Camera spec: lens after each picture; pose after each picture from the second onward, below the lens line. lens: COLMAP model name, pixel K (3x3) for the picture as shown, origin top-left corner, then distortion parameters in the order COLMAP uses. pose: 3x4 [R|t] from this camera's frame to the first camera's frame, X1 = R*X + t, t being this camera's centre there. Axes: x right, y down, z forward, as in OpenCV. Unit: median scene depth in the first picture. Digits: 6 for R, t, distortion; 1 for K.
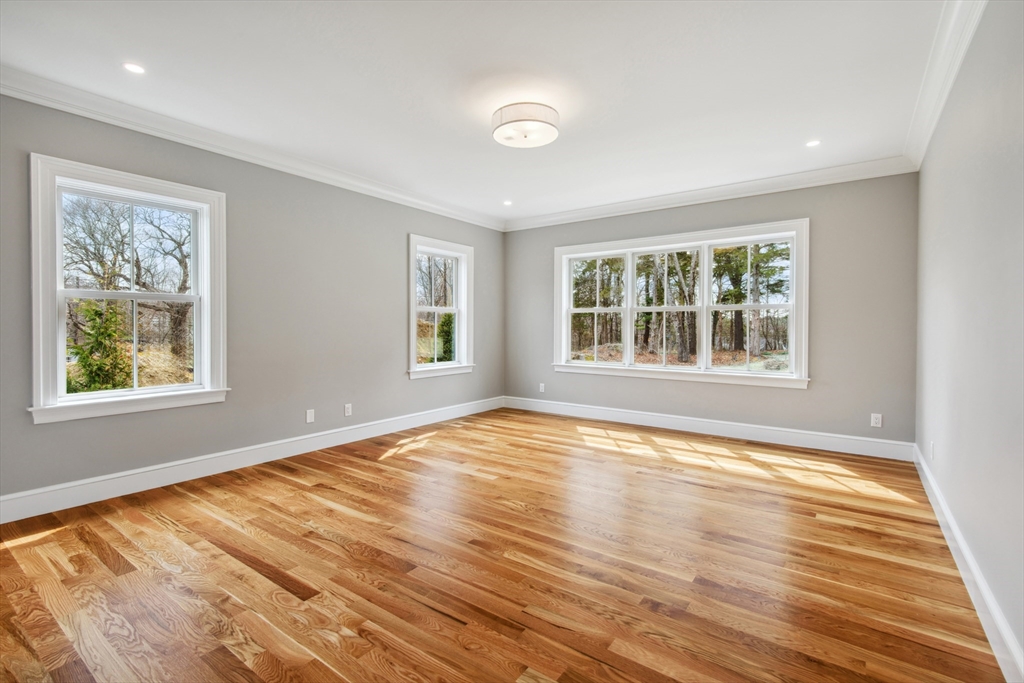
lens RADIAL K [[464.7, 0, 511.3], [0, 464.7, 330.2], [0, 0, 1]] dist [0.038444, -0.021906]
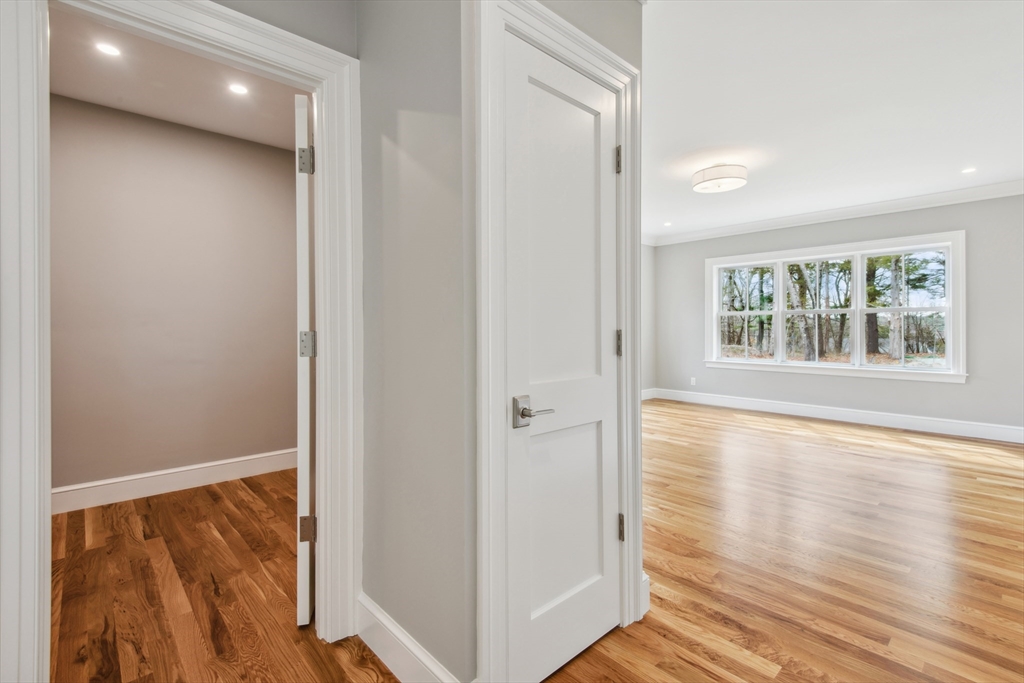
lens RADIAL K [[468.6, 0, 511.6], [0, 468.6, 327.3], [0, 0, 1]] dist [0.028558, -0.013093]
pose [[0.981404, -0.006283, -0.191849, -0.152429], [0.004233, 0.999929, -0.011096, 0.001507], [0.191905, 0.010078, 0.981362, -0.228023]]
